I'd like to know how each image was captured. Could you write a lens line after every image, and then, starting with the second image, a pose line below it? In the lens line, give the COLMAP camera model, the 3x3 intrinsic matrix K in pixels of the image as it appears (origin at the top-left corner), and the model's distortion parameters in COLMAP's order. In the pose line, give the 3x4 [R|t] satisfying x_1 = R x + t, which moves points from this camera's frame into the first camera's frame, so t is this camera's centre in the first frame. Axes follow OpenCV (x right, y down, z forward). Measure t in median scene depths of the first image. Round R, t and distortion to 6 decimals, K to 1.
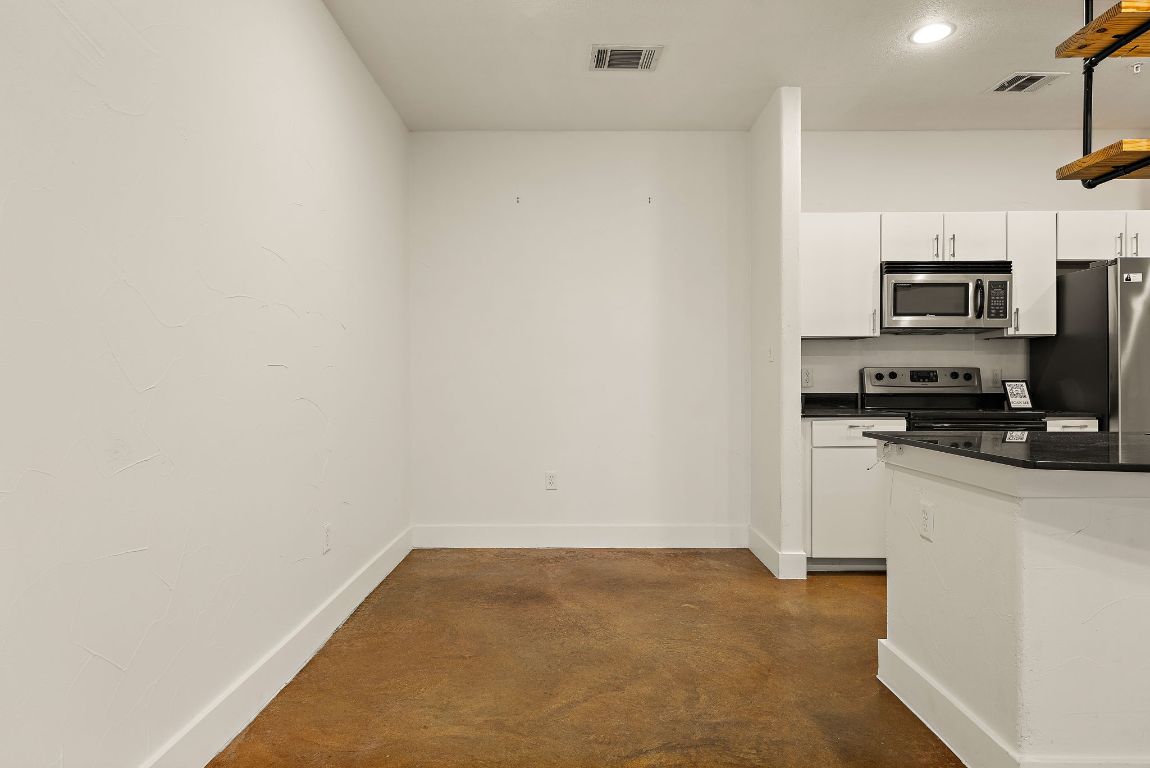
lens RADIAL K [[646.9, 0, 571.3], [0, 646.9, 379.5], [0, 0, 1]] dist [0.002474, 0.000495]
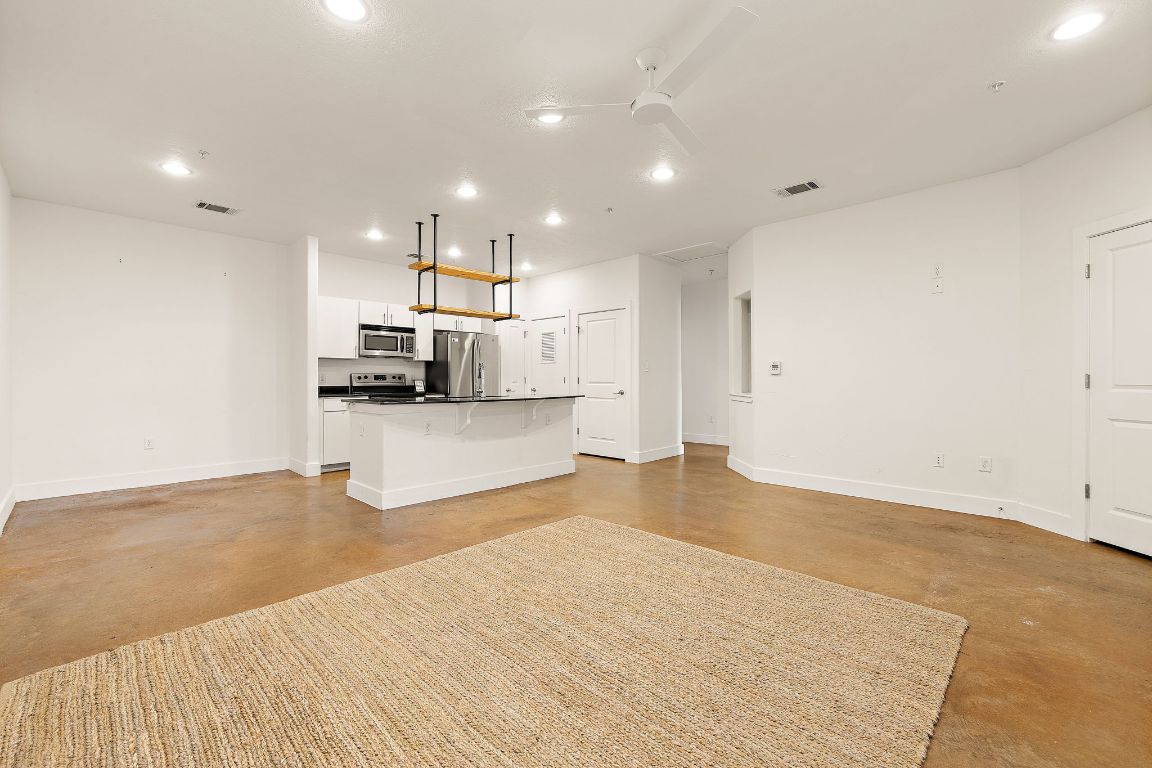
lens RADIAL K [[486.4, 0, 567.7], [0, 486.4, 380.0], [0, 0, 1]] dist [0.006990, -0.001178]
pose [[0.701332, 0.001136, 0.712833, -0.181566], [-0.002232, 0.999997, 0.000603, 0.000345], [-0.712831, -0.002014, 0.701333, -0.614426]]
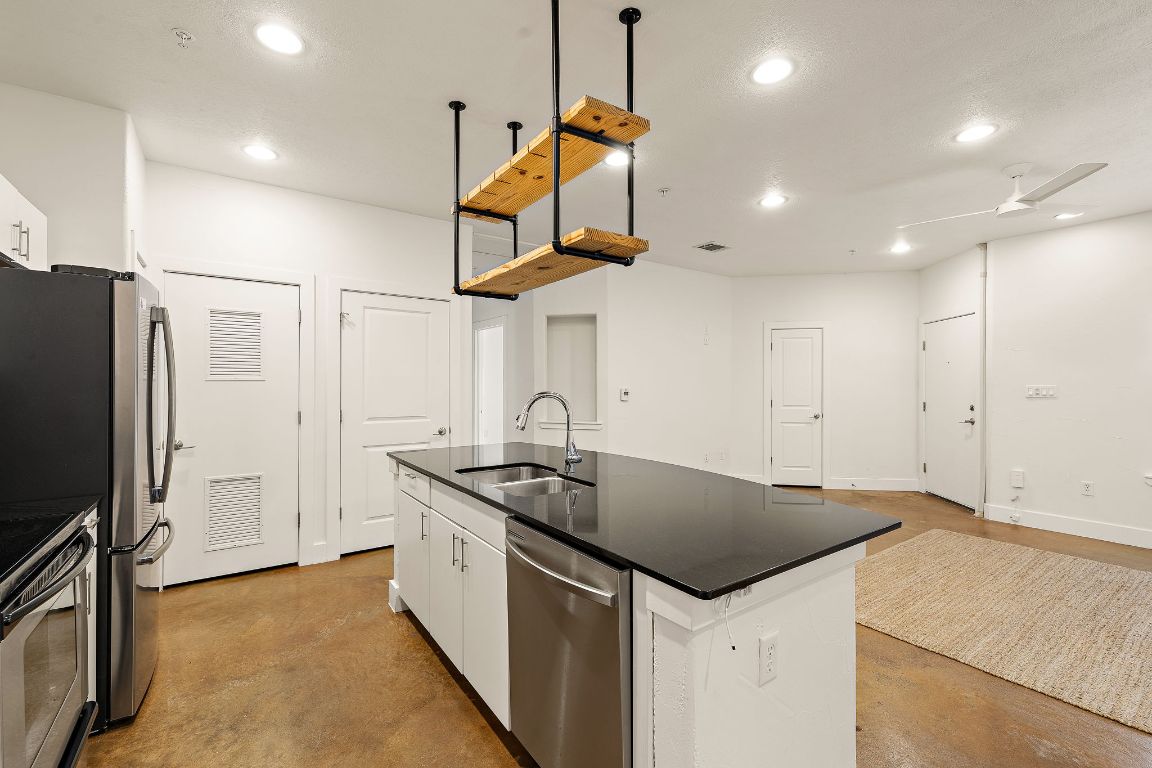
lens RADIAL K [[485.8, 0, 567.6], [0, 485.8, 385.4], [0, 0, 1]] dist [0.006440, -0.000370]
pose [[-0.575030, 0.000665, 0.818132, 0.115069], [-0.000720, 0.999999, -0.001319, -0.056953], [-0.818132, -0.001347, -0.575028, 0.837486]]
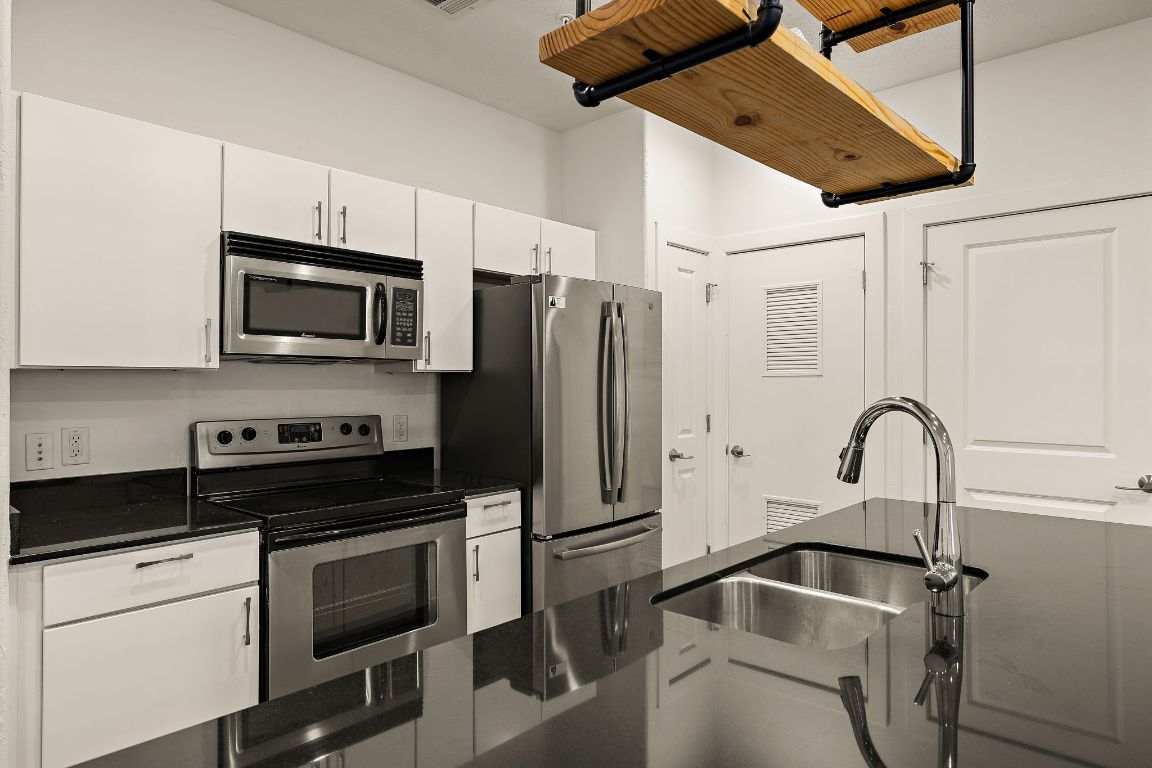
lens RADIAL K [[695.7, 0, 568.1], [0, 695.7, 378.9], [0, 0, 1]] dist [0.004363, 0.000325]
pose [[0.676423, 0.005647, 0.736492, 0.249483], [-0.002119, 0.999981, -0.005721, -0.056528], [-0.736510, 0.002309, 0.676422, 0.398501]]
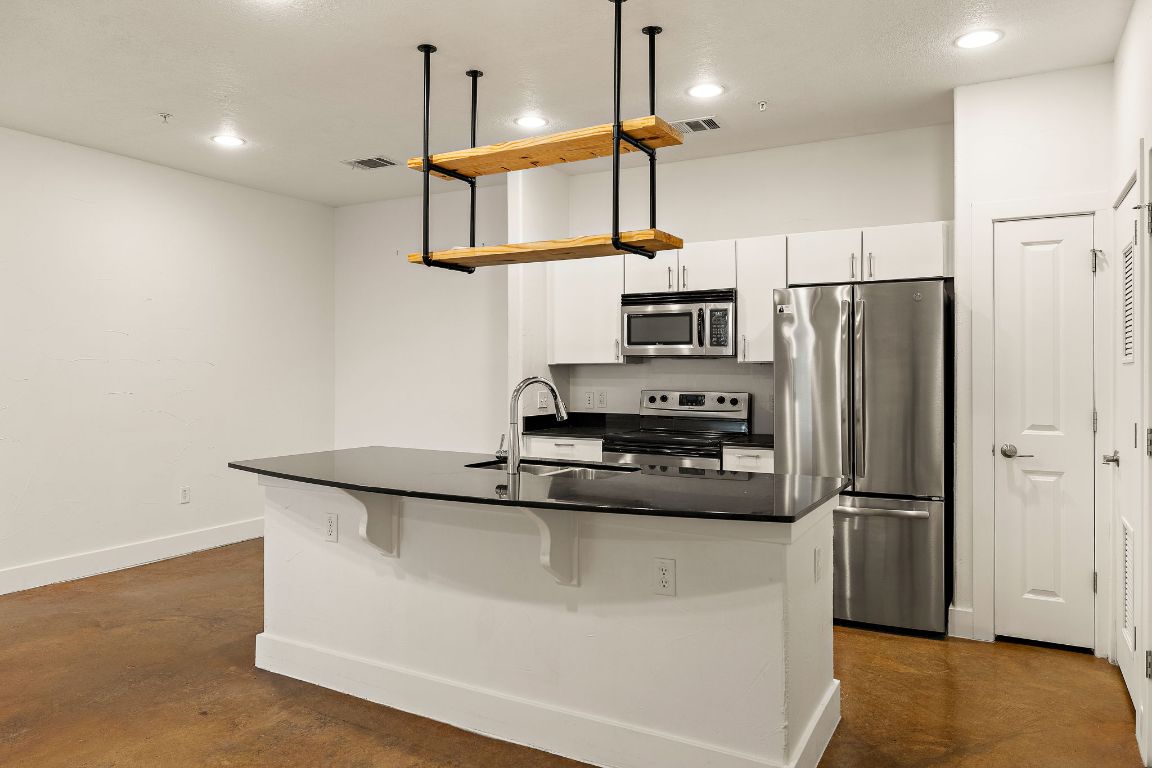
lens RADIAL K [[777.3, 0, 564.9], [0, 777.3, 366.6], [0, 0, 1]] dist [0.003539, 0.003849]
pose [[0.870160, 0.002423, -0.492764, 1.049936], [-0.003917, 0.999990, -0.002001, -0.059075], [0.492754, 0.003672, 0.870161, -0.183640]]
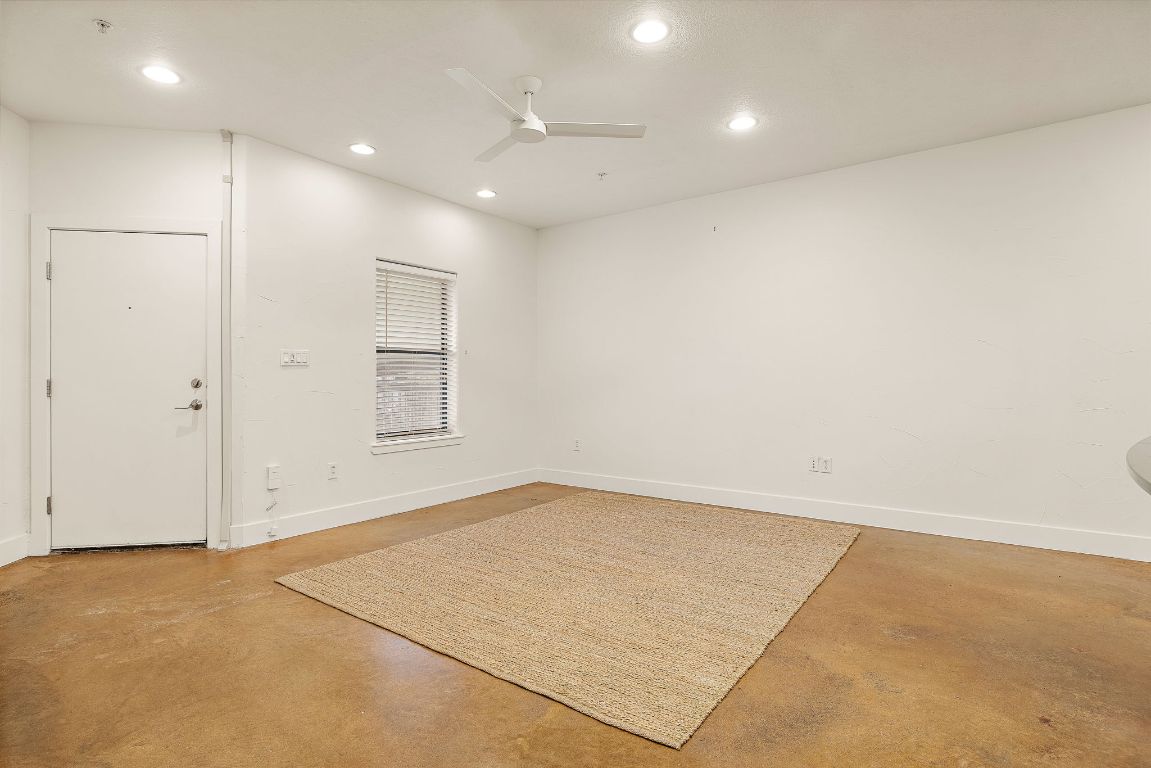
lens RADIAL K [[582.8, 0, 567.4], [0, 582.8, 375.6], [0, 0, 1]] dist [-0.006460, 0.003507]
pose [[-0.593240, -0.000631, -0.805025, 0.982128], [0.007772, 0.999949, -0.006511, -0.001147], [0.804988, -0.010120, -0.593205, 0.287456]]
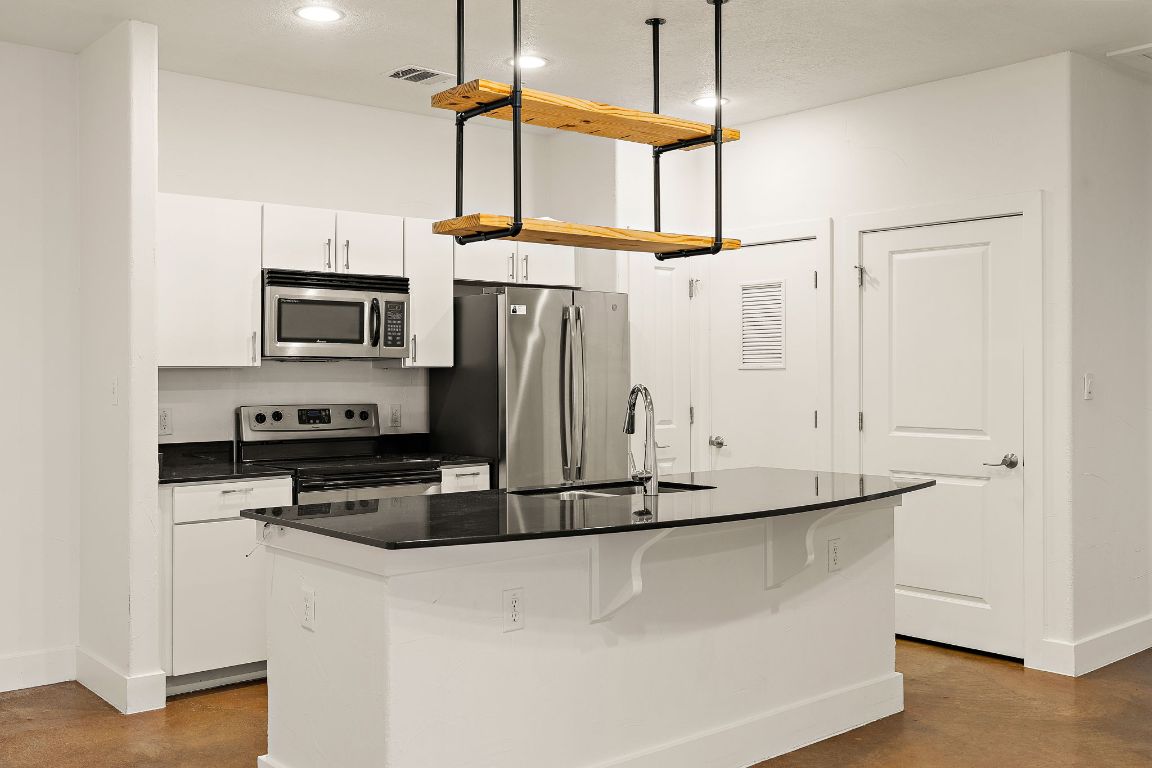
lens RADIAL K [[1126.4, 0, 565.8], [0, 1126.4, 370.3], [0, 0, 1]] dist [0.009322, 0.000000]
pose [[0.760228, 0.001973, 0.649653, -0.108395], [0.000613, 0.999993, -0.003755, -0.058909], [-0.649656, 0.003253, 0.760222, -0.233007]]
